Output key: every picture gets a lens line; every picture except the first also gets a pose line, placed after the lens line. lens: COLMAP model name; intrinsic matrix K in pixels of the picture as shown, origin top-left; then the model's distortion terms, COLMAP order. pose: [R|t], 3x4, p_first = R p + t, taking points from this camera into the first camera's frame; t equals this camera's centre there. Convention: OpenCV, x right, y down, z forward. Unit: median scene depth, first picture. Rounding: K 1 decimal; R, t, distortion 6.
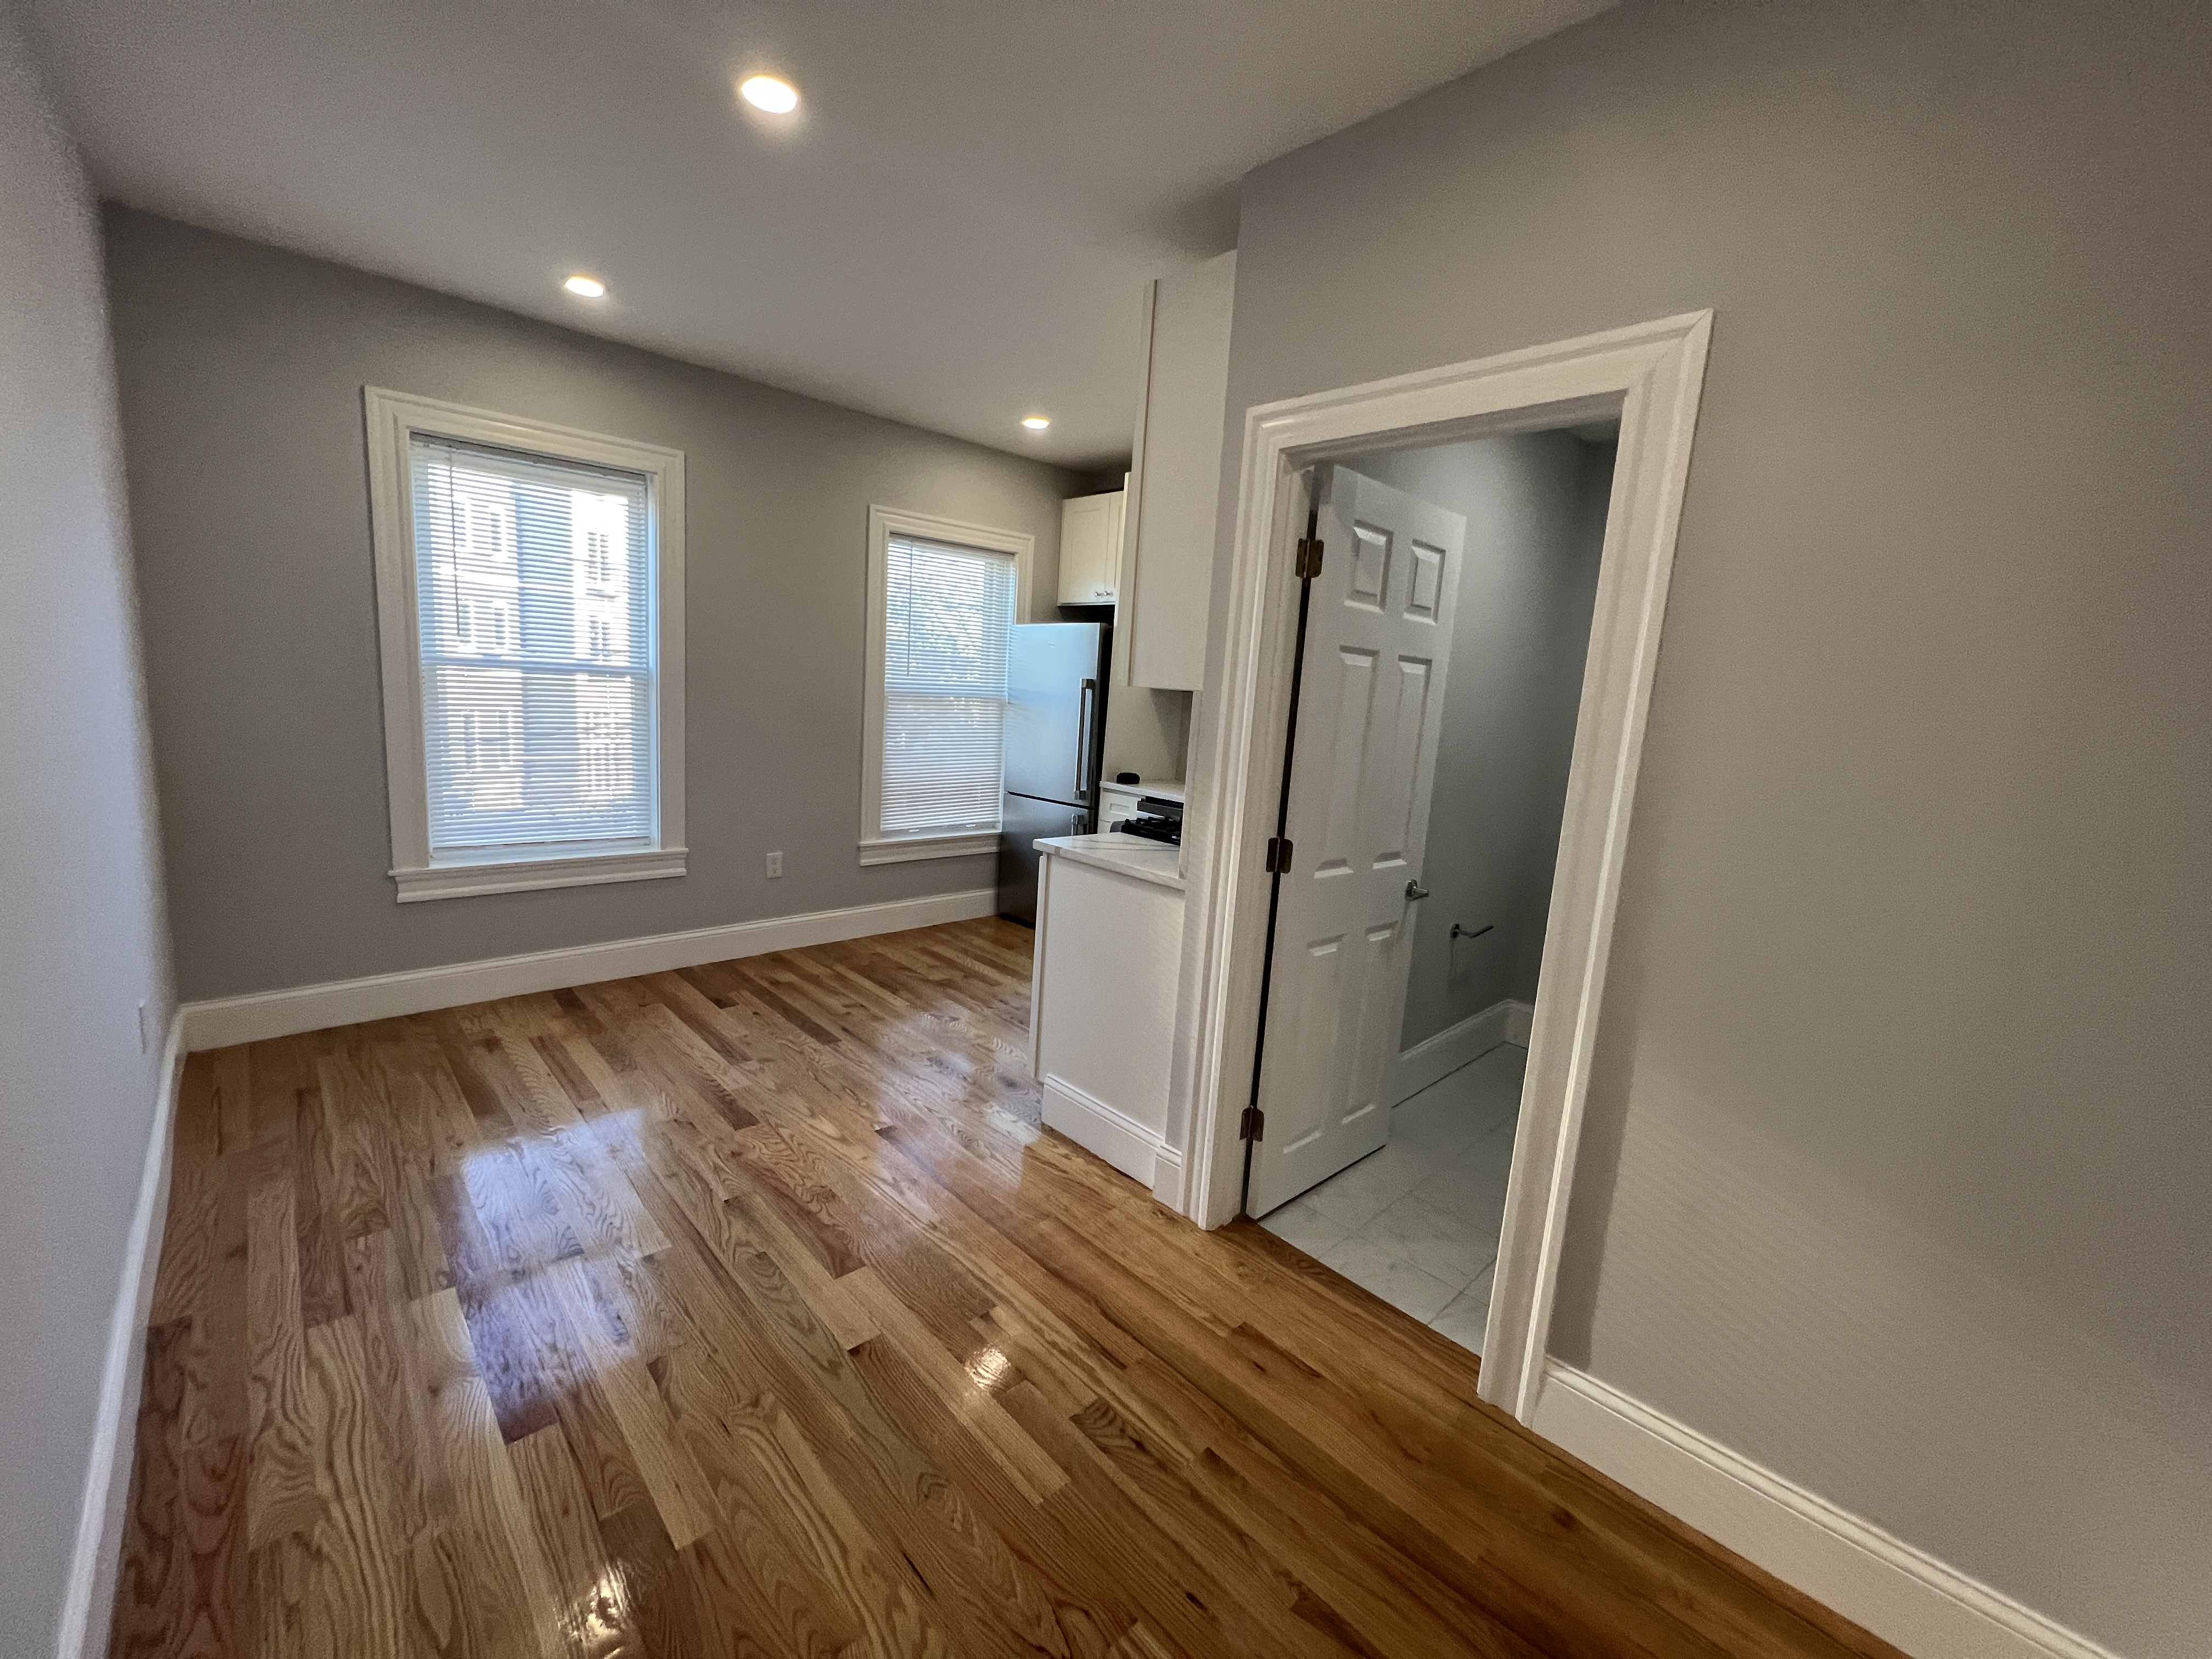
lens RADIAL K [[893.2, 0, 1100.0], [0, 893.2, 830.8], [0, 0, 1]] dist [-0.003363, 0.001760]
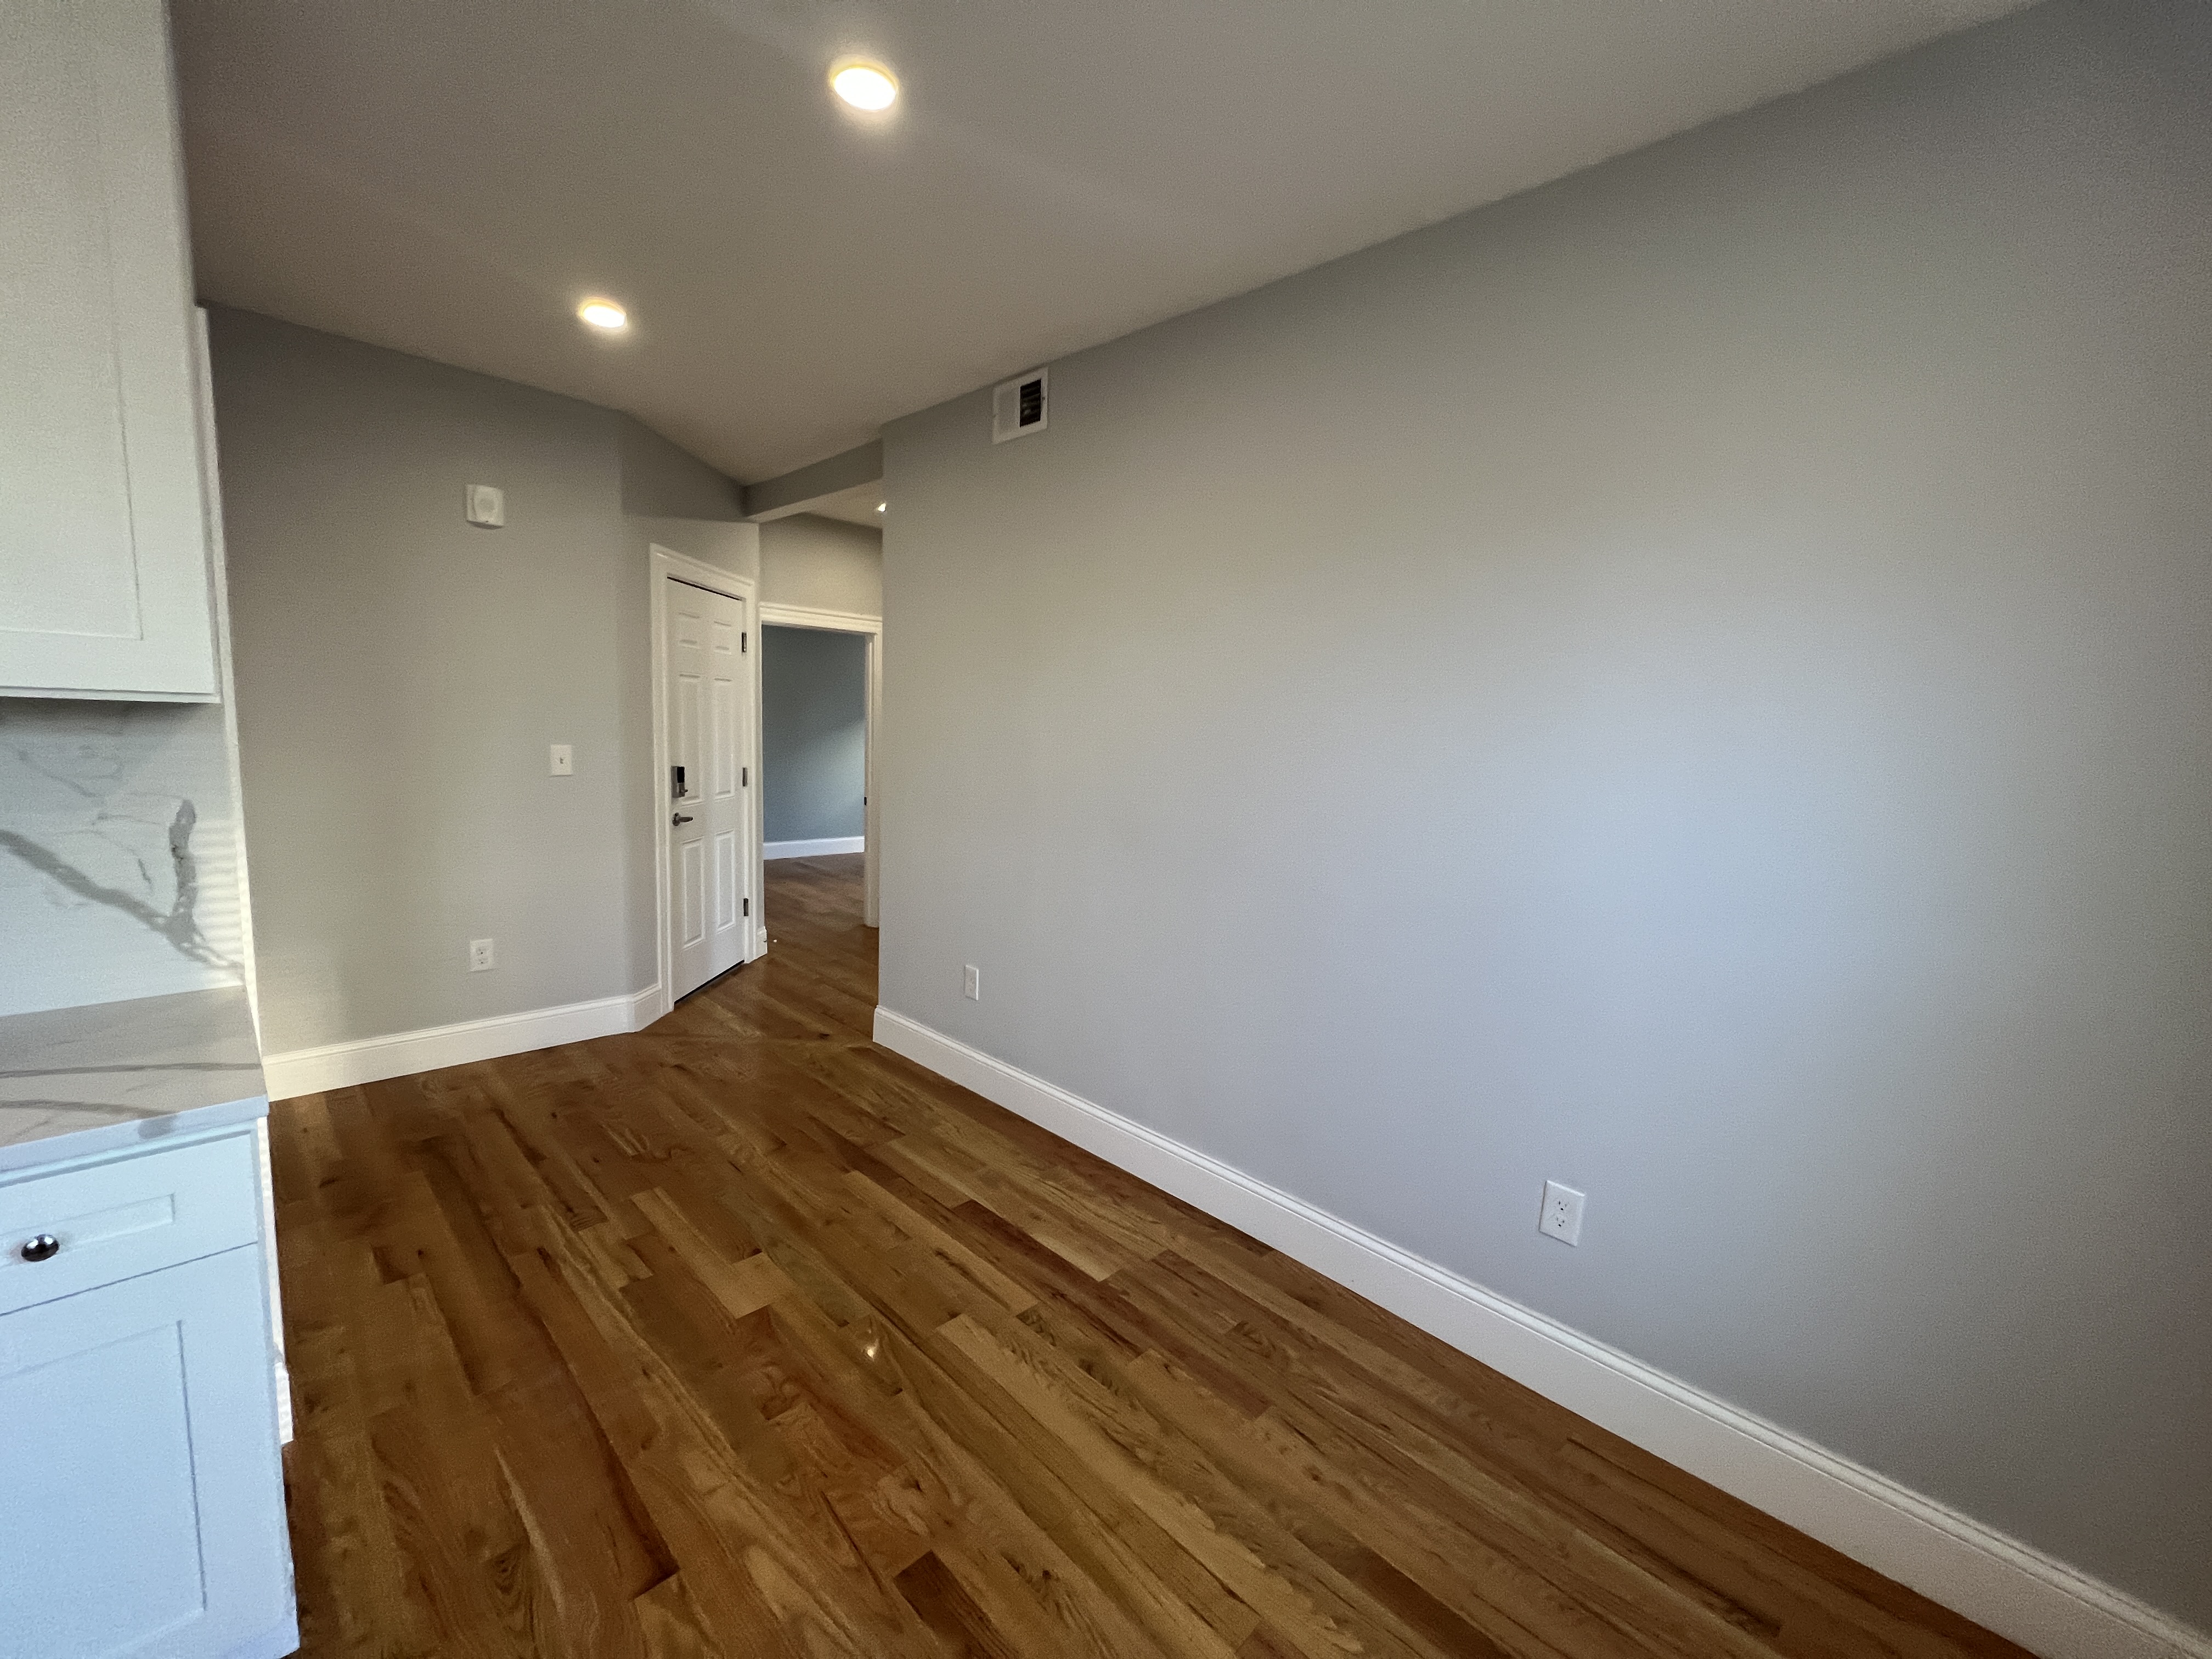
lens RADIAL K [[893.2, 0, 1090.8], [0, 893.2, 825.1], [0, 0, 1]] dist [-0.003363, 0.001760]
pose [[-0.993926, -0.103062, -0.038582, -0.300136], [-0.109656, 0.957060, 0.268350, -0.184603], [0.009268, 0.270951, -0.962549, 0.971590]]
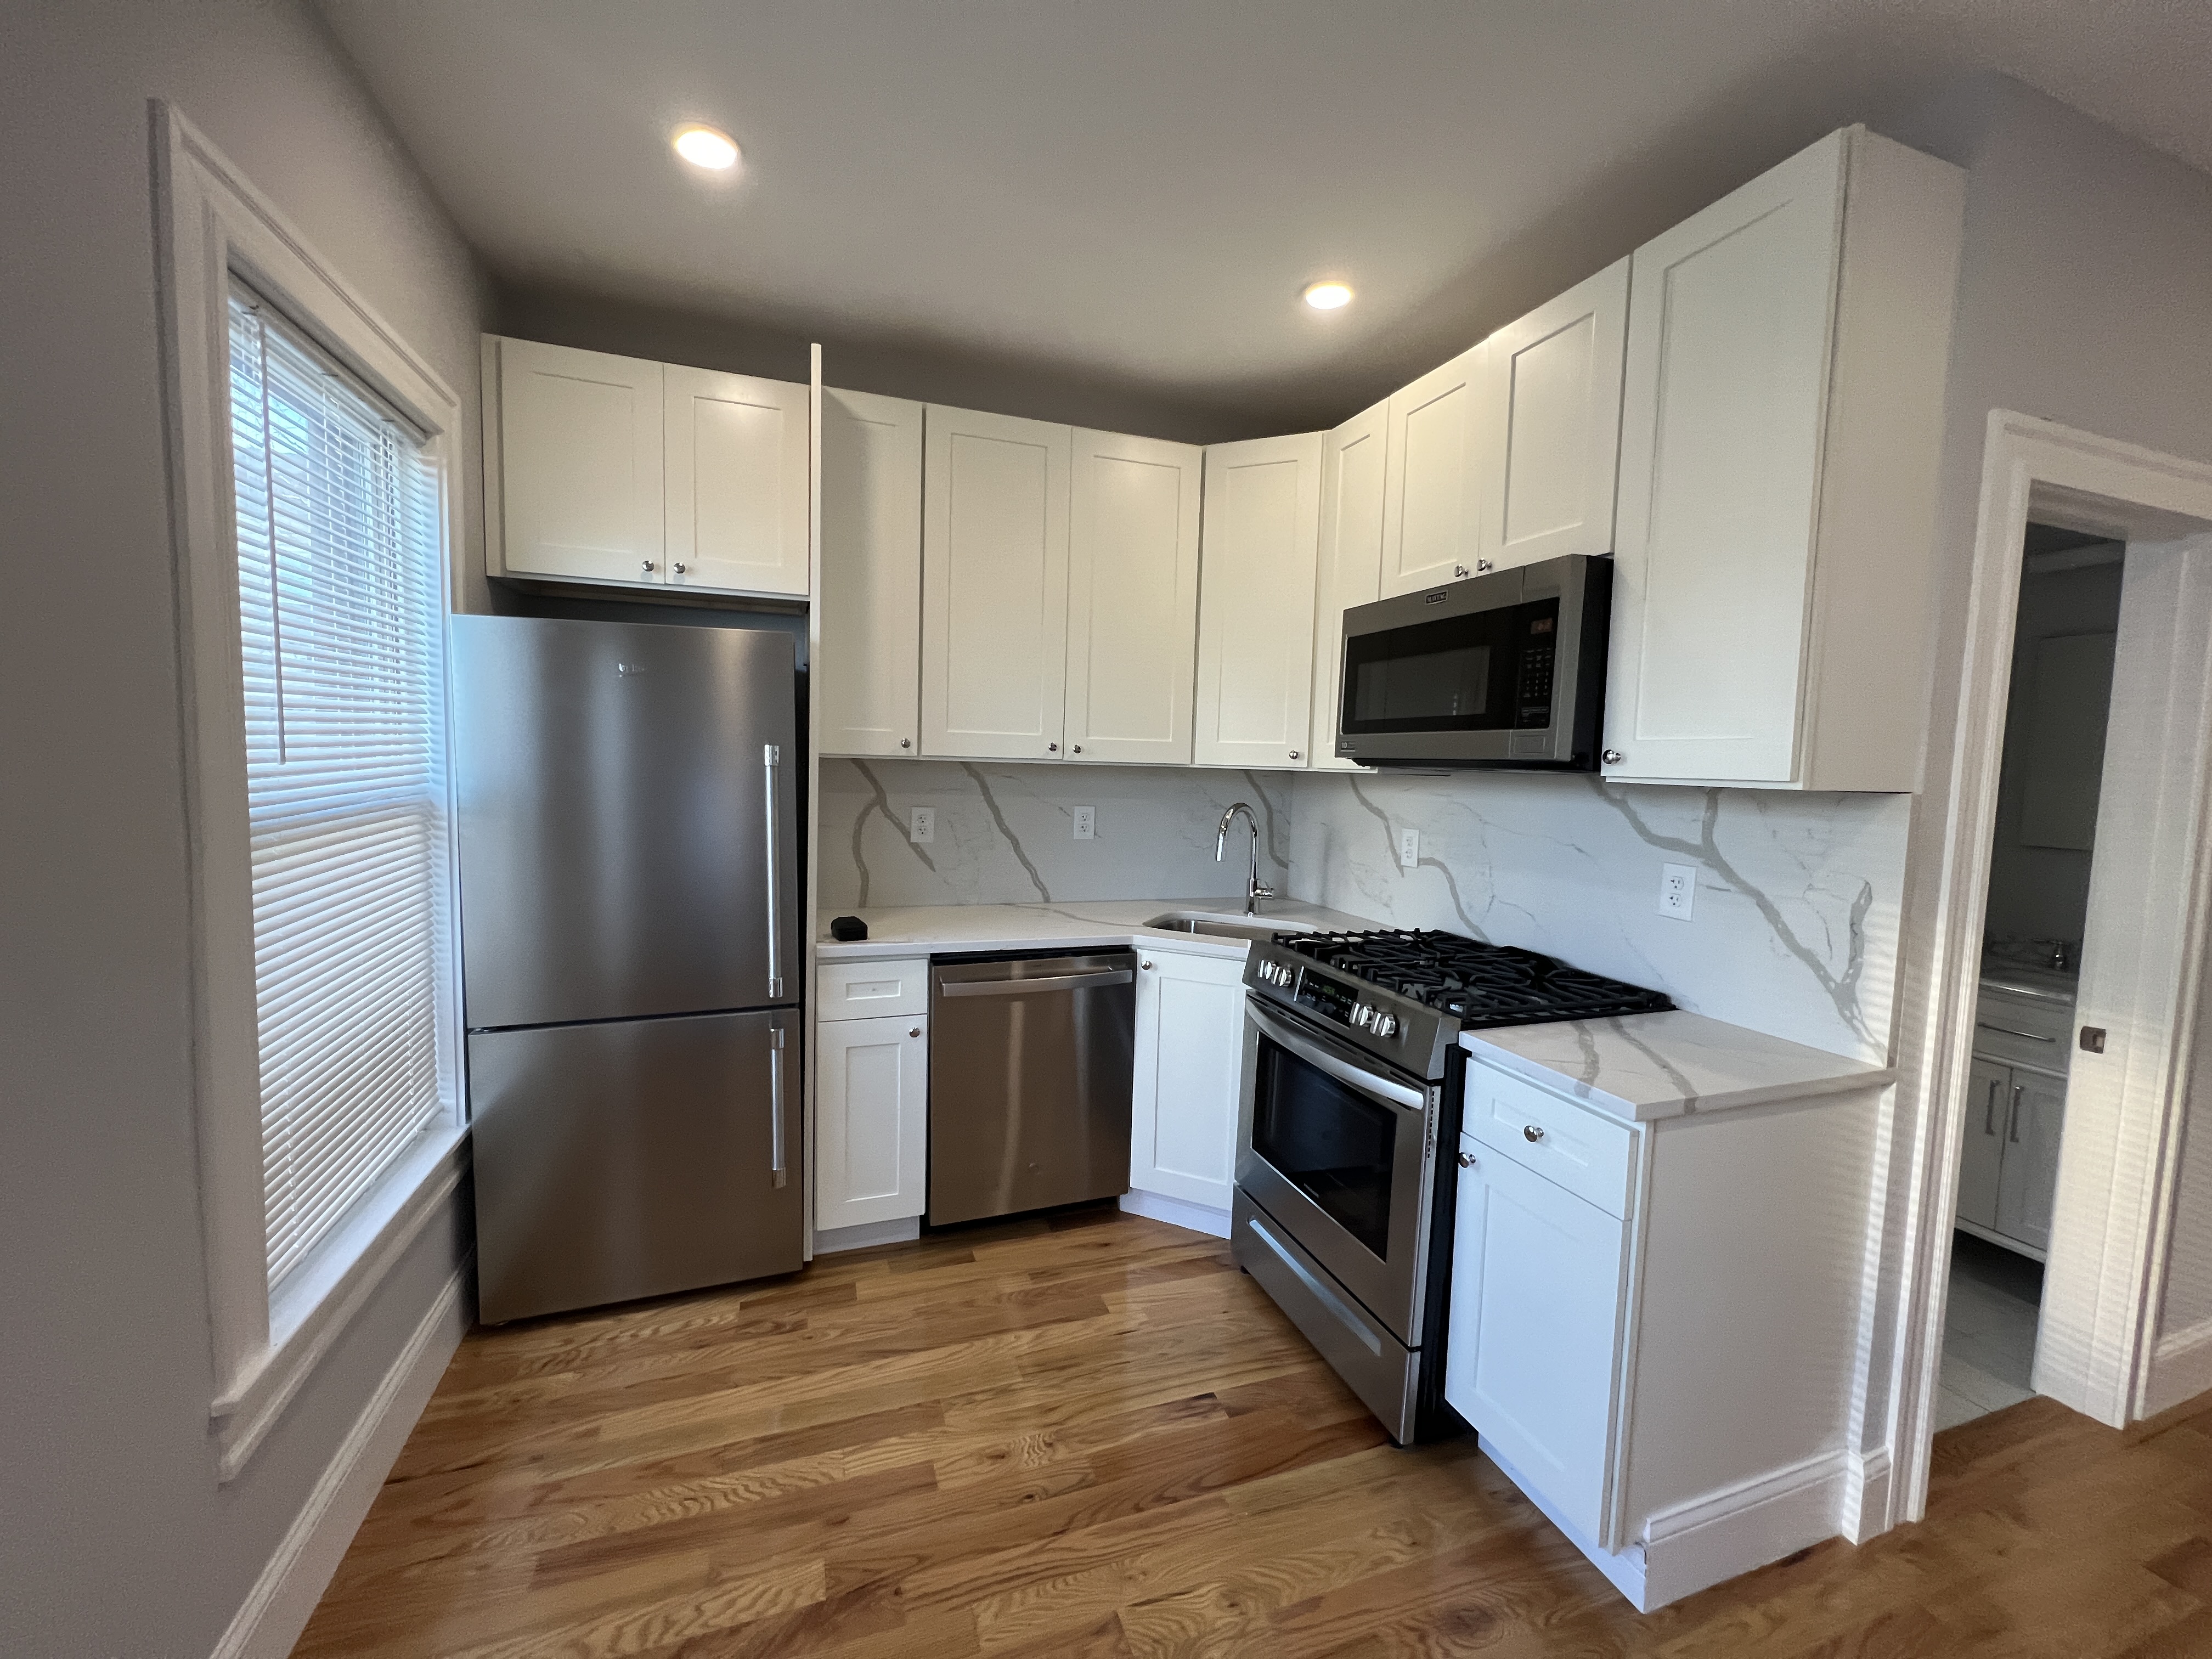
lens RADIAL K [[893.2, 0, 1105.2], [0, 893.2, 826.2], [0, 0, 1]] dist [-0.003363, 0.001760]
pose [[0.403636, -0.123646, 0.906526, -0.444684], [0.146325, 0.986796, 0.069443, -0.156043], [-0.903143, 0.104618, 0.416399, 0.741650]]
